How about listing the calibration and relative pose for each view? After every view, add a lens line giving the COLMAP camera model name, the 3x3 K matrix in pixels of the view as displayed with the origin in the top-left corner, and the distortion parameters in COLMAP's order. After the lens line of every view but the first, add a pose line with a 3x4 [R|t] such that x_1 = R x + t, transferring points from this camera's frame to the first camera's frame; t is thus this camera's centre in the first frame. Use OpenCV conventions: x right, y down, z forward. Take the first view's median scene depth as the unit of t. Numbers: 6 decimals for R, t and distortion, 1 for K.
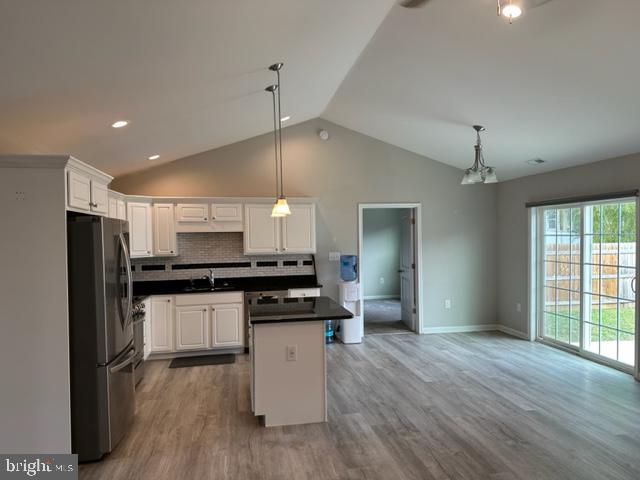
lens RADIAL K [[444.6, 0, 320.0], [0, 444.6, 240.0], [0, 0, 1]] dist [0.075066, -0.114022]
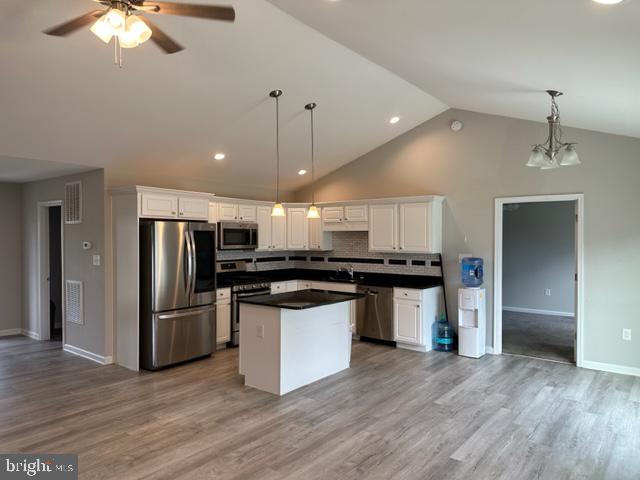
lens RADIAL K [[444.6, 0, 320.0], [0, 444.6, 240.0], [0, 0, 1]] dist [0.075066, -0.114022]
pose [[0.660388, 0.020133, -0.750655, 0.736005], [-0.017986, 0.999778, 0.010991, -0.007415], [0.750709, 0.006243, 0.660603, 0.247348]]
